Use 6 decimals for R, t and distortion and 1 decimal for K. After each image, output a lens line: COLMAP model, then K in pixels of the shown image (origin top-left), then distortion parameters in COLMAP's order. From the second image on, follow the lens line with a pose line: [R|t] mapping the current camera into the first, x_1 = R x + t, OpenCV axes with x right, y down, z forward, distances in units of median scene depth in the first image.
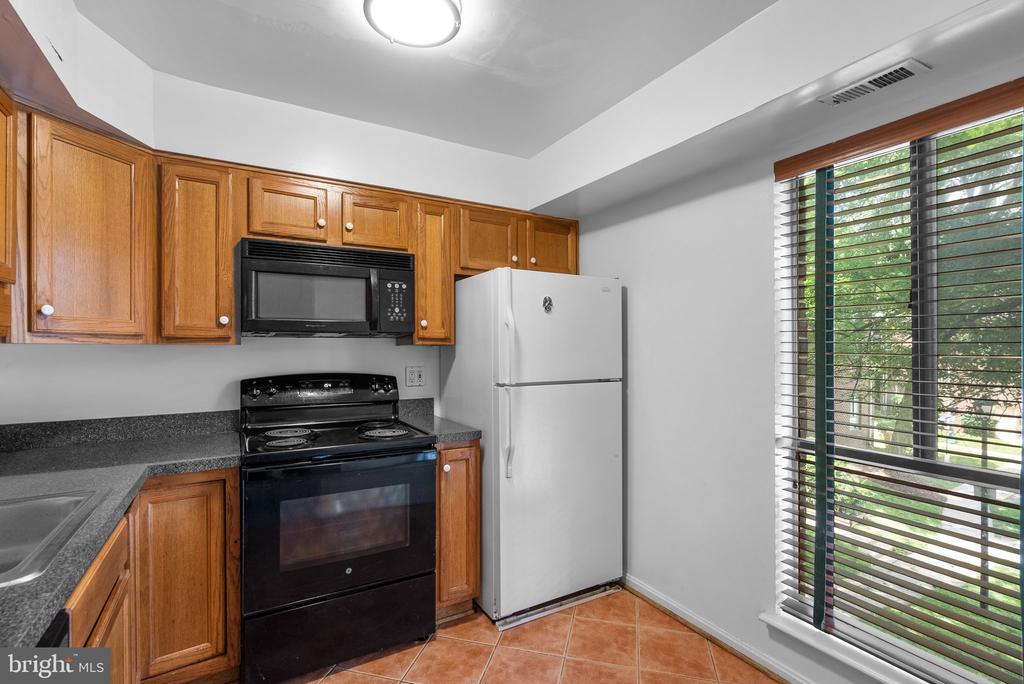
lens RADIAL K [[469.0, 0, 515.8], [0, 469.0, 348.4], [0, 0, 1]] dist [-0.001826, -0.000362]
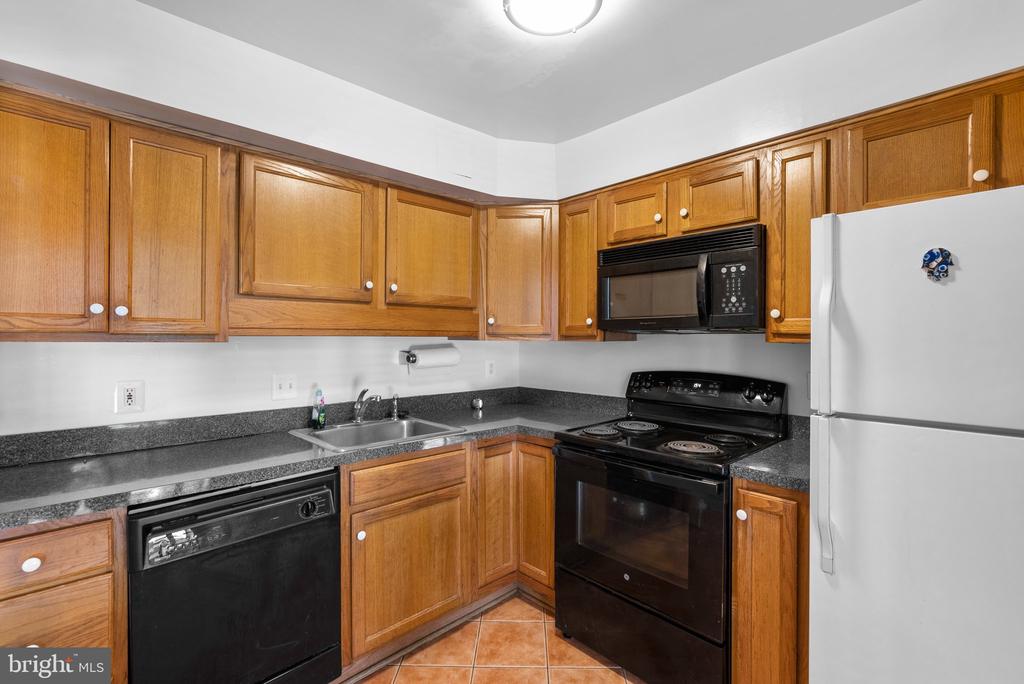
lens RADIAL K [[469.0, 0, 515.3], [0, 469.0, 334.3], [0, 0, 1]] dist [-0.001826, -0.000362]
pose [[0.230488, -0.006777, -0.973051, 0.446738], [-0.007503, 0.999934, -0.008742, -0.012727], [0.973046, 0.009316, 0.230422, 0.462189]]
